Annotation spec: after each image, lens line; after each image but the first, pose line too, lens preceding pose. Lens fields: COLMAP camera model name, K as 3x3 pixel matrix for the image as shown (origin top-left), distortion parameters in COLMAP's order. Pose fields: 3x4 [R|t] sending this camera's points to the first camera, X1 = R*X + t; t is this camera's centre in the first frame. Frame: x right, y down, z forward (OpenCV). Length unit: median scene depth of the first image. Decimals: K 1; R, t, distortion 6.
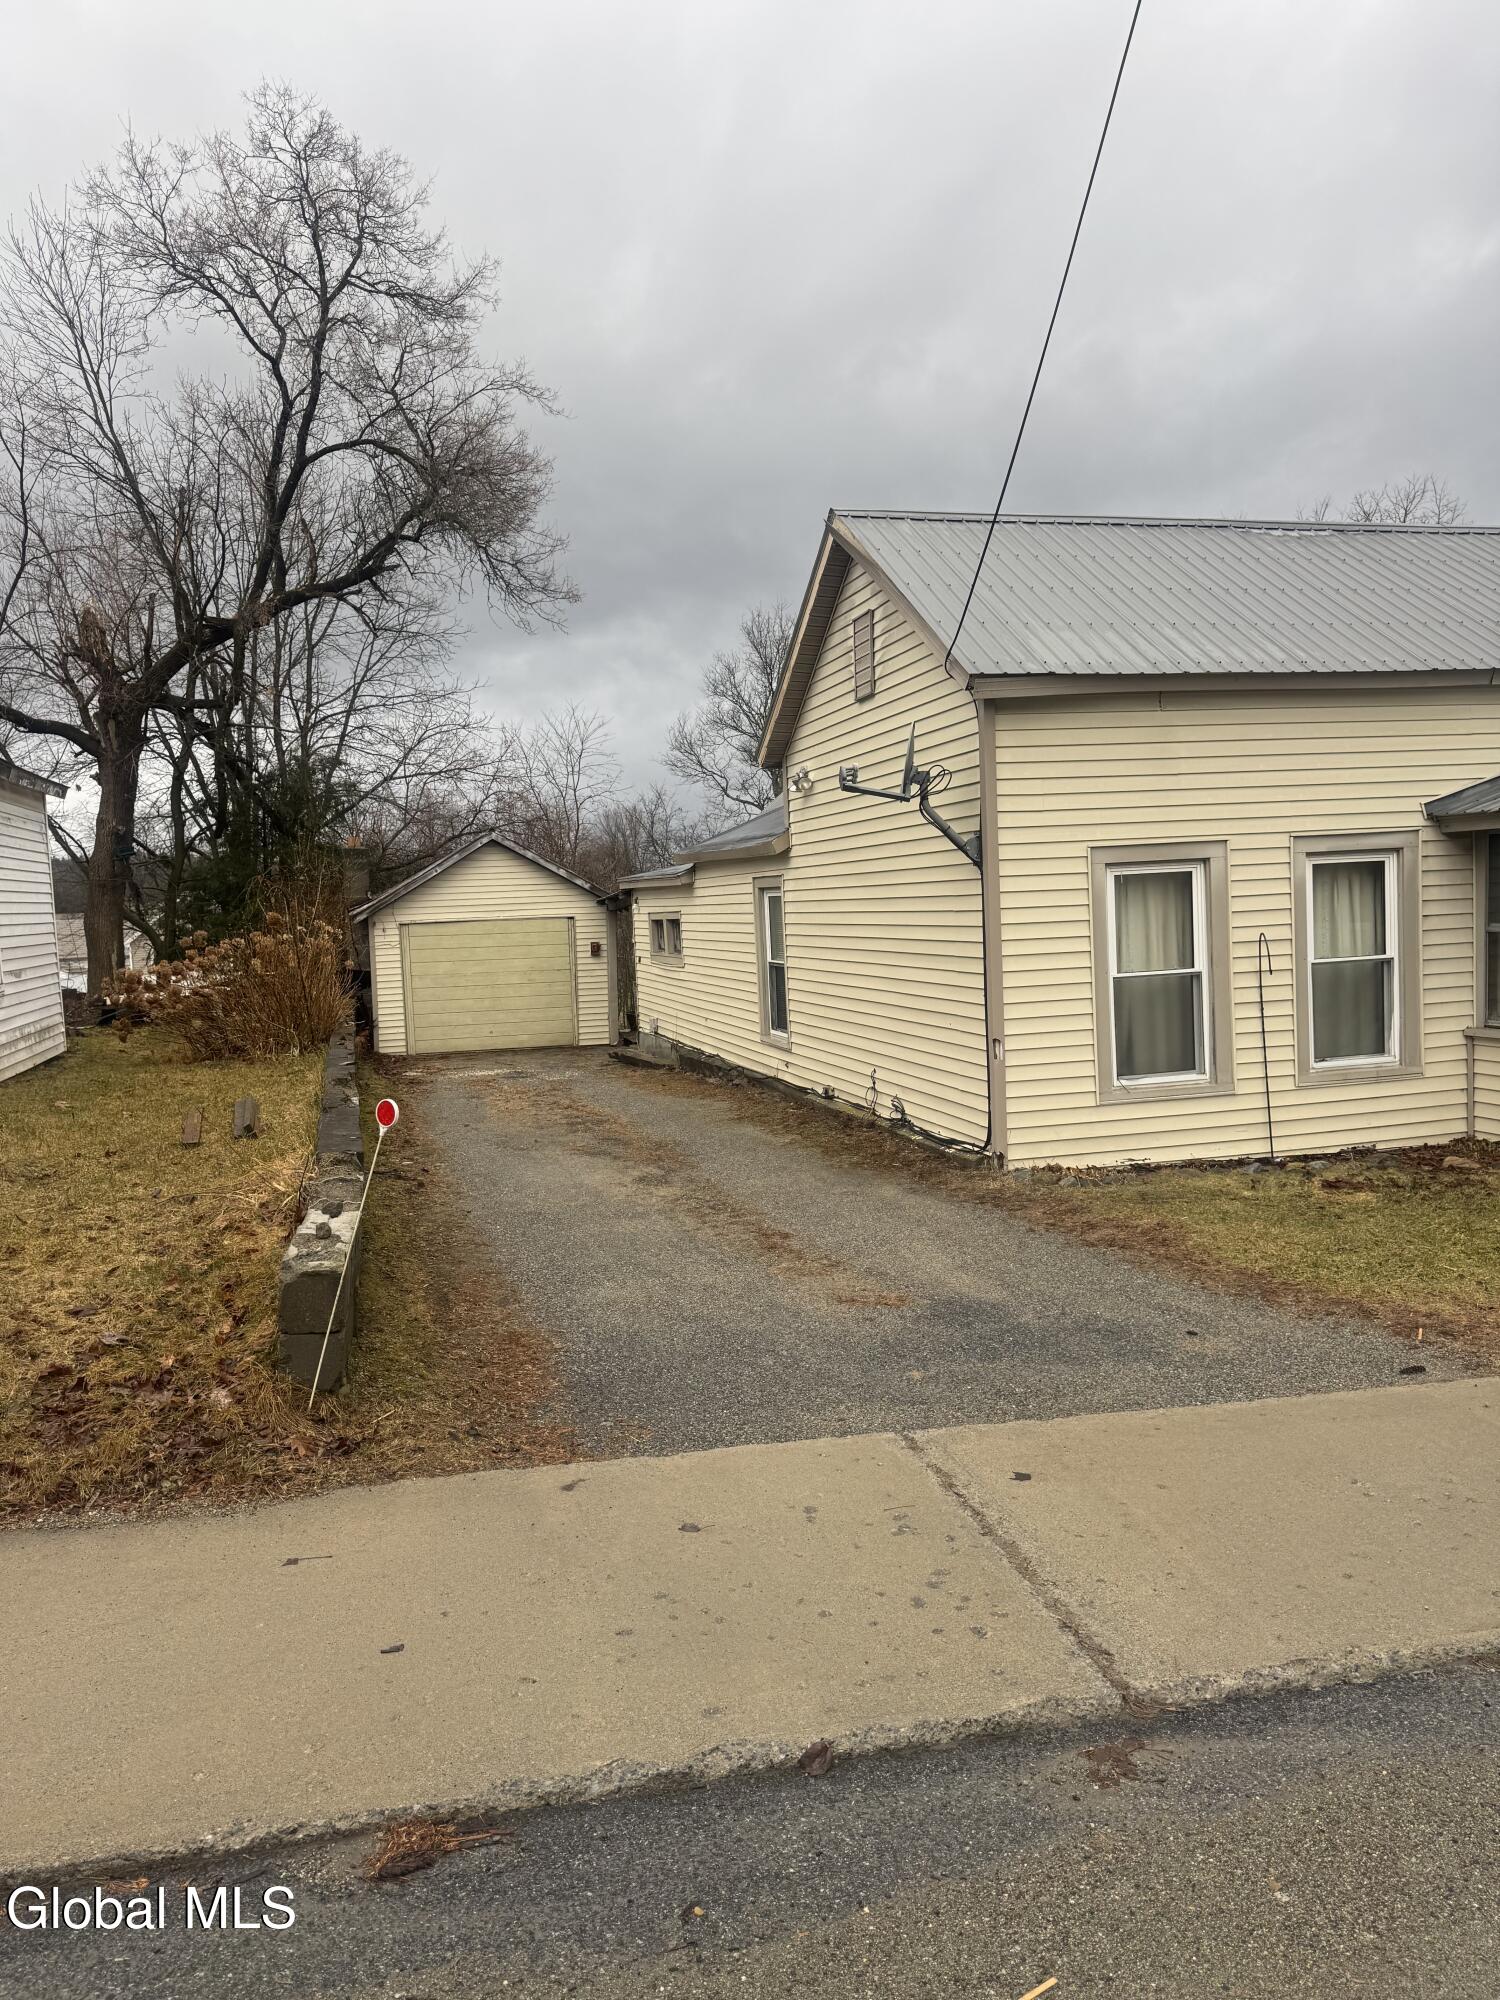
lens RADIAL K [[1385.0, 0, 751.3], [0, 1385.0, 1001.5], [0, 0, 1]] dist [0.090214, -0.106596]
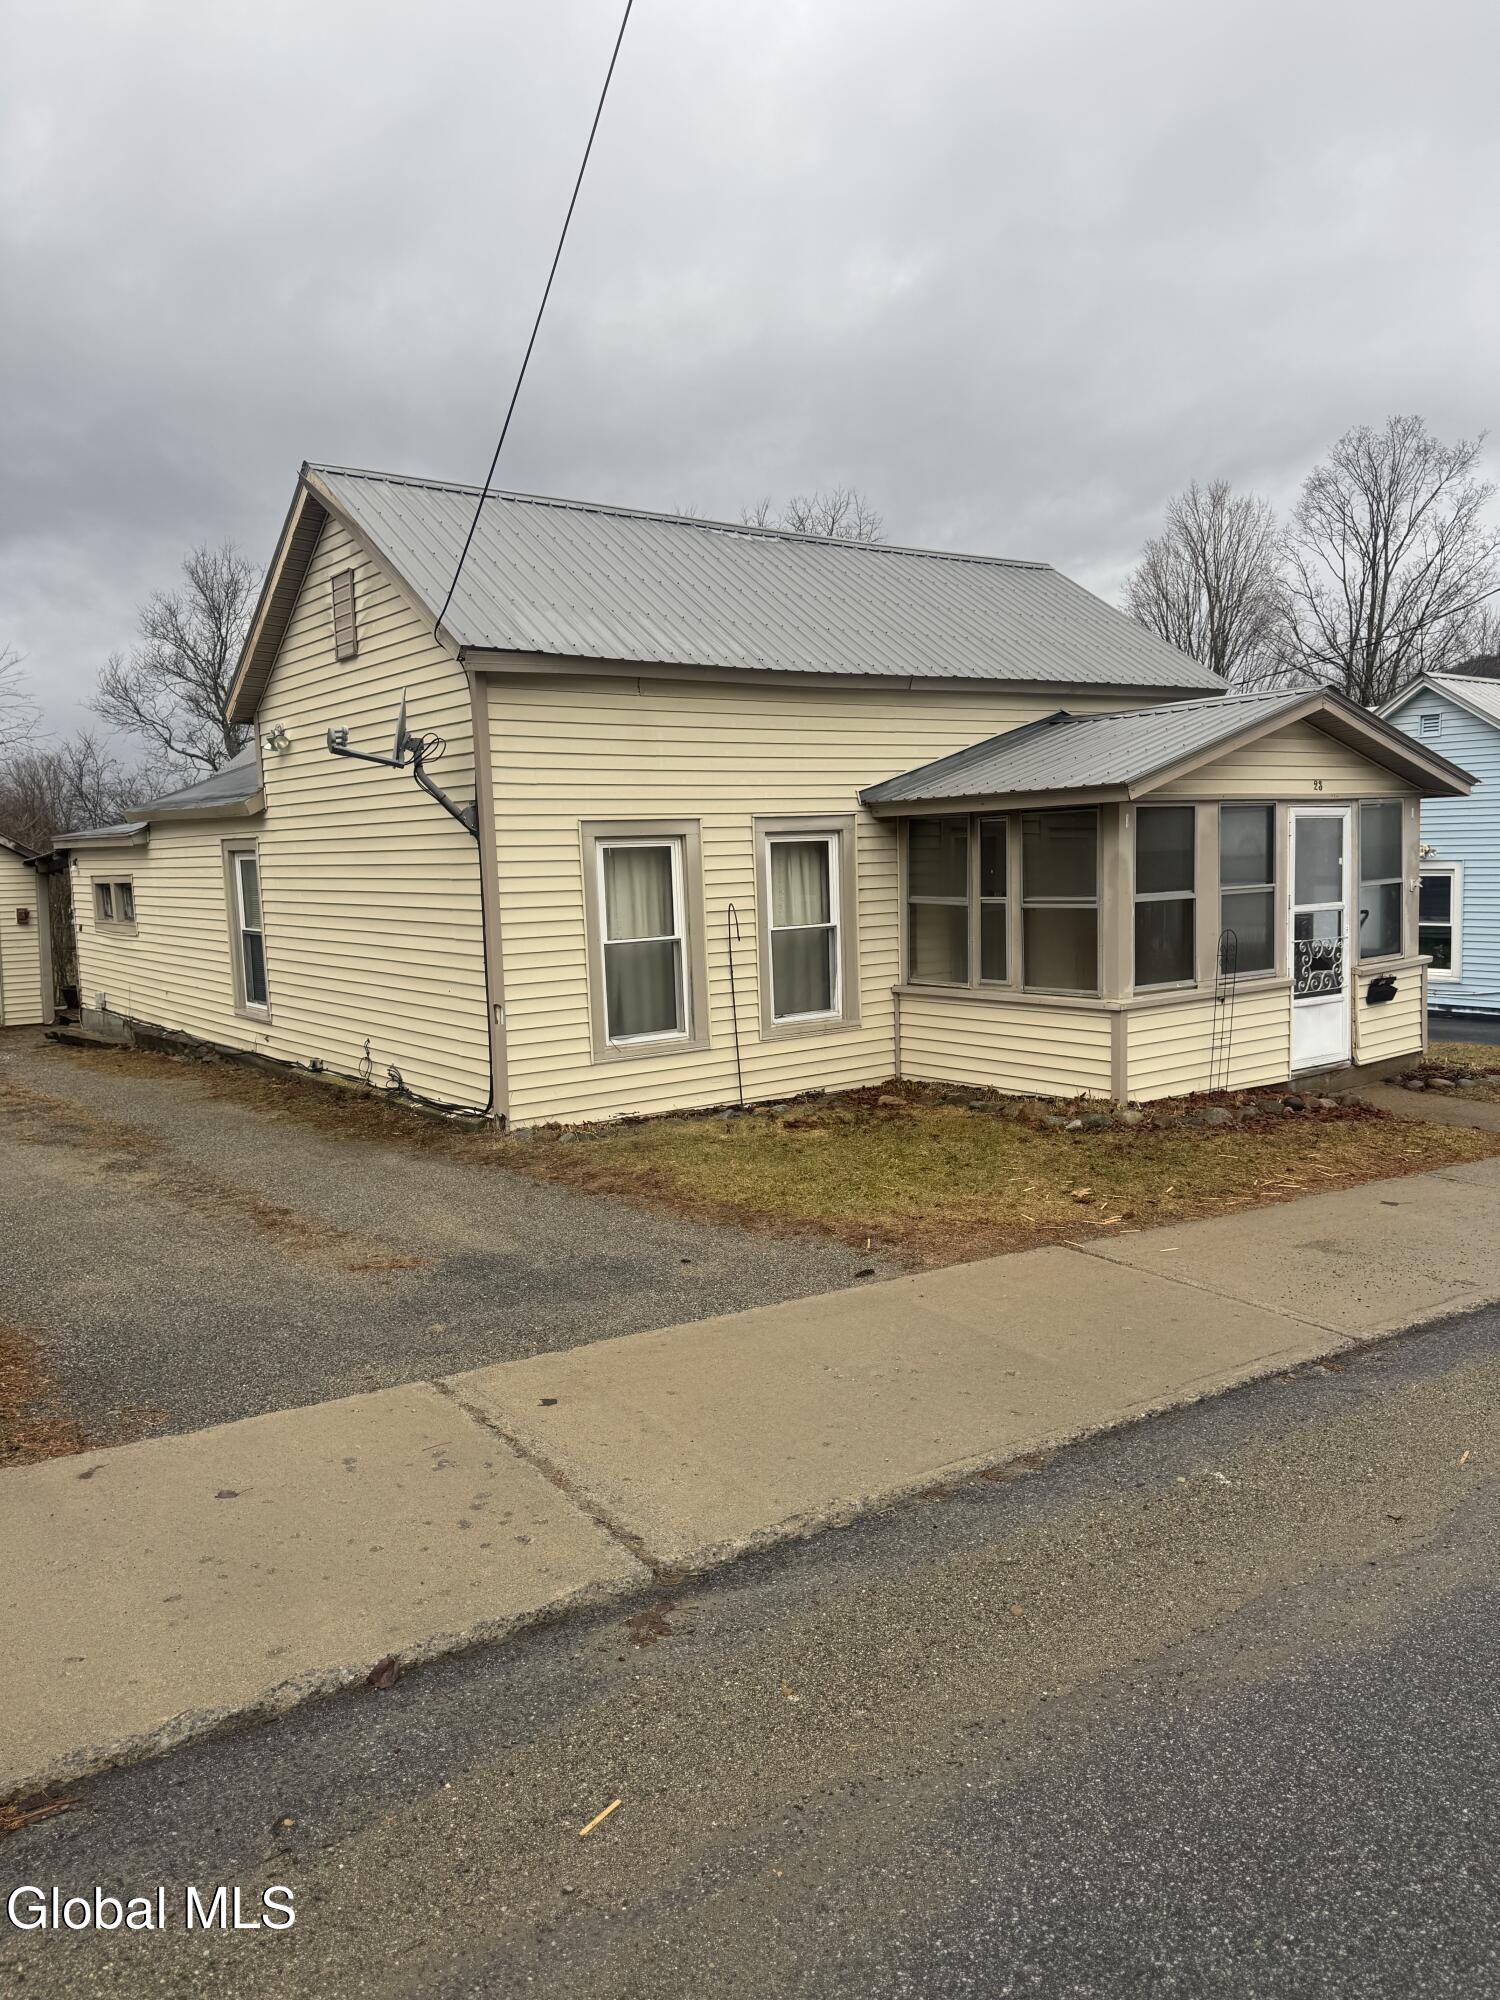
lens RADIAL K [[1385.0, 0, 753.4], [0, 1385.0, 999.1], [0, 0, 1]] dist [0.090214, -0.106596]
pose [[0.929946, -0.021697, 0.367057, -0.022014], [0.014079, 0.999627, 0.023419, 0.001568], [-0.367428, -0.016610, 0.929904, -0.025939]]
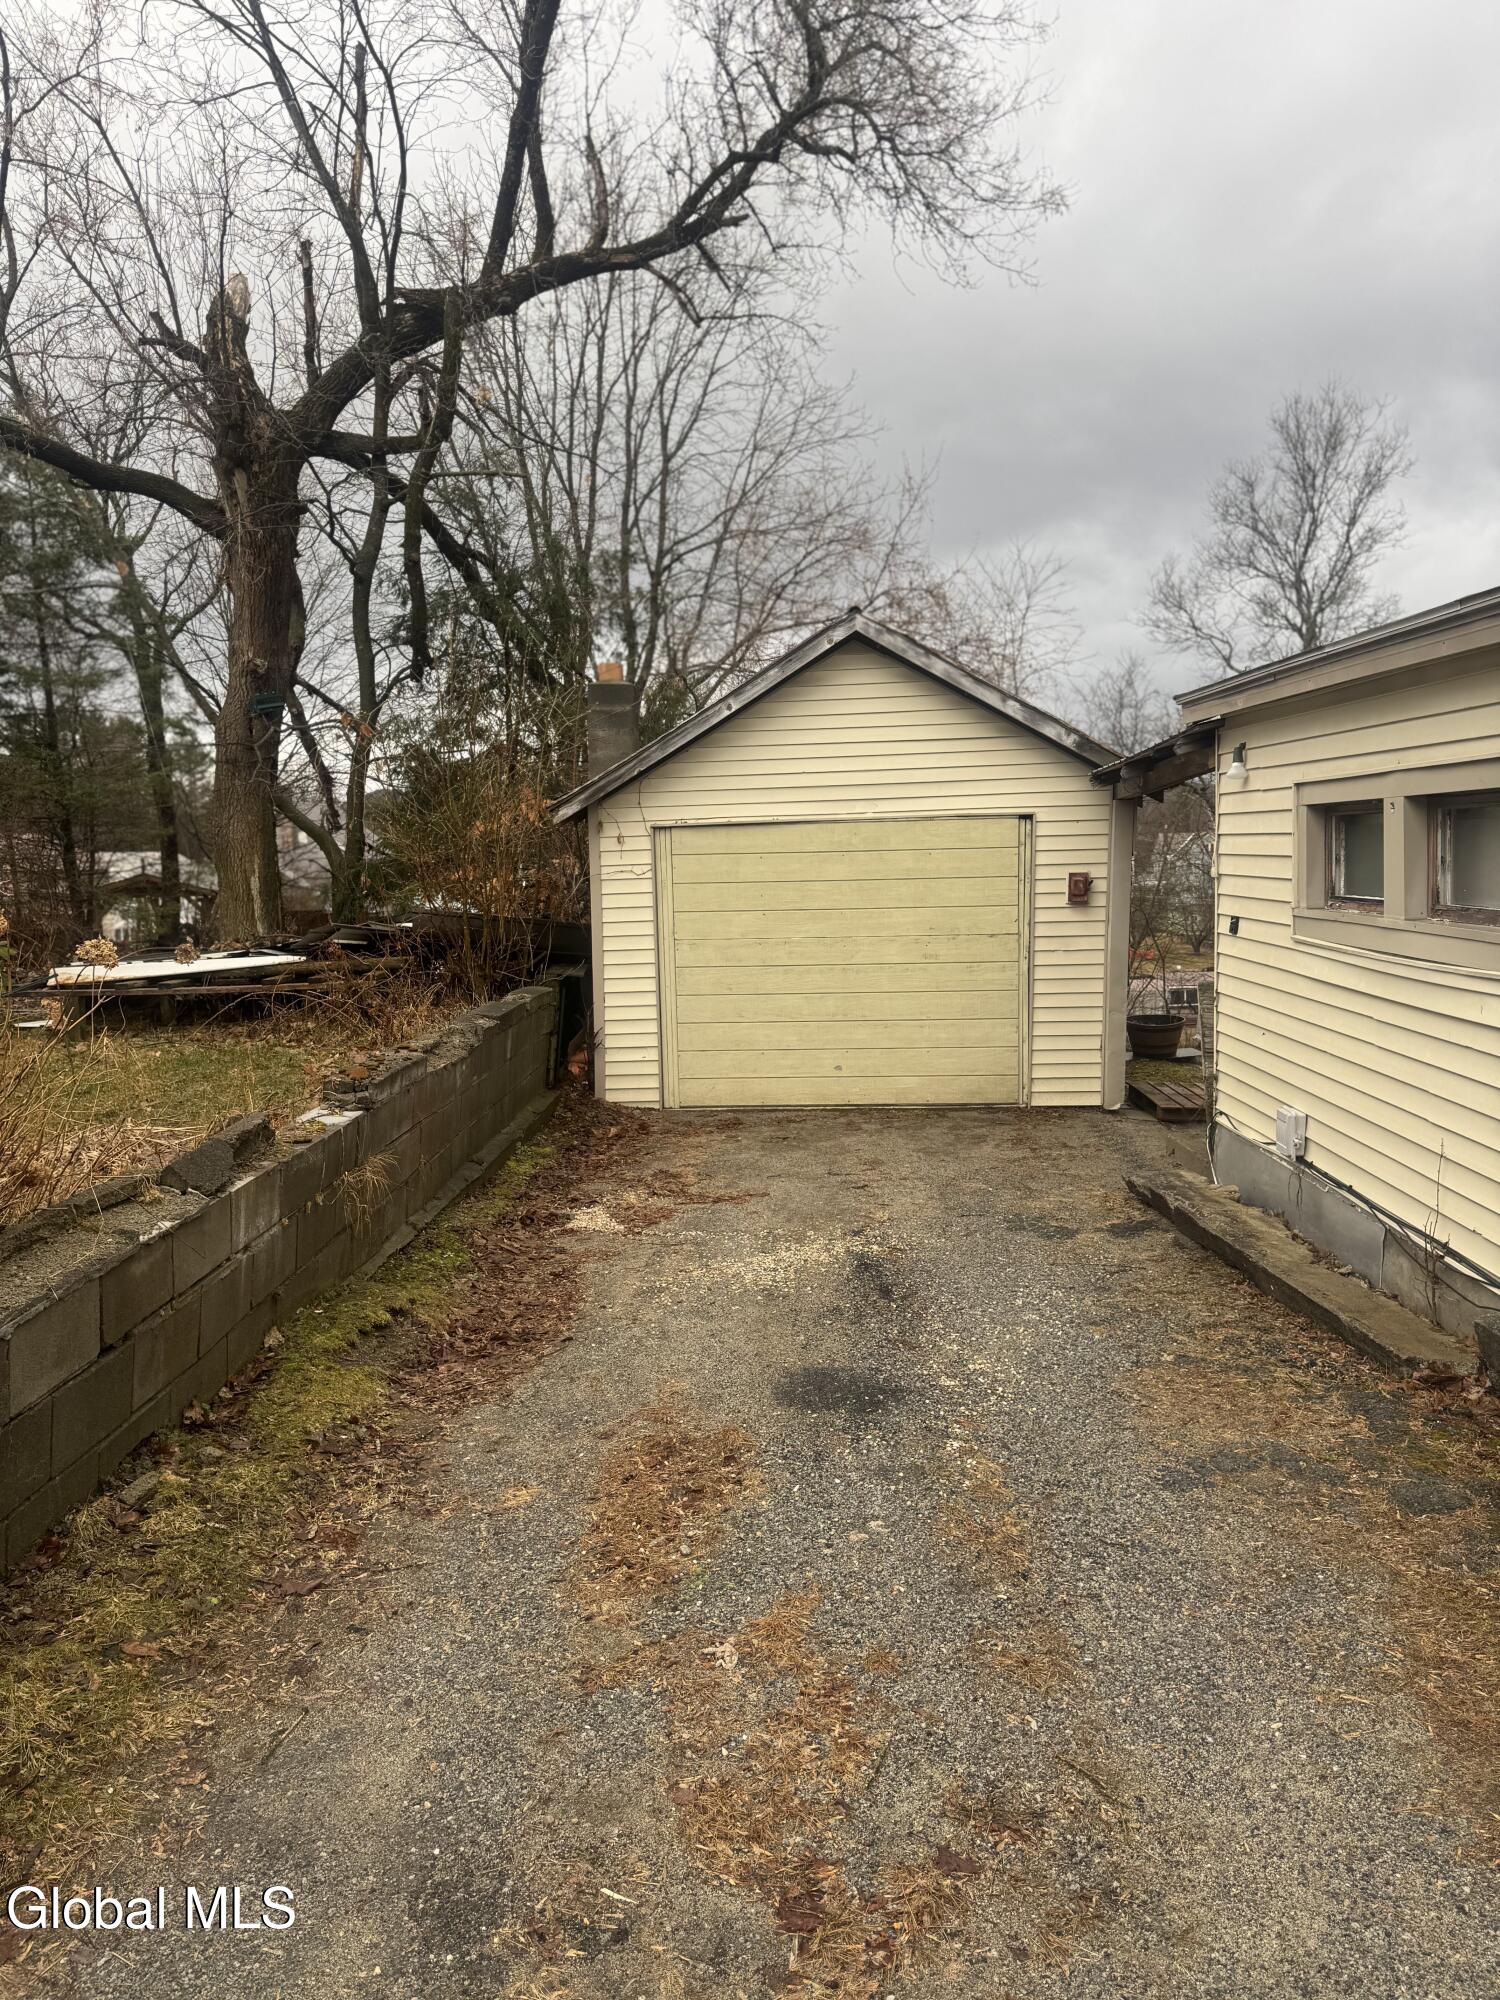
lens RADIAL K [[1385.0, 0, 751.6], [0, 1385.0, 1004.6], [0, 0, 1]] dist [0.090214, -0.106596]
pose [[0.955386, 0.047081, -0.291583, -0.194024], [-0.031277, 0.997790, 0.058629, -0.056932], [0.293699, -0.046894, 0.954747, 1.306004]]
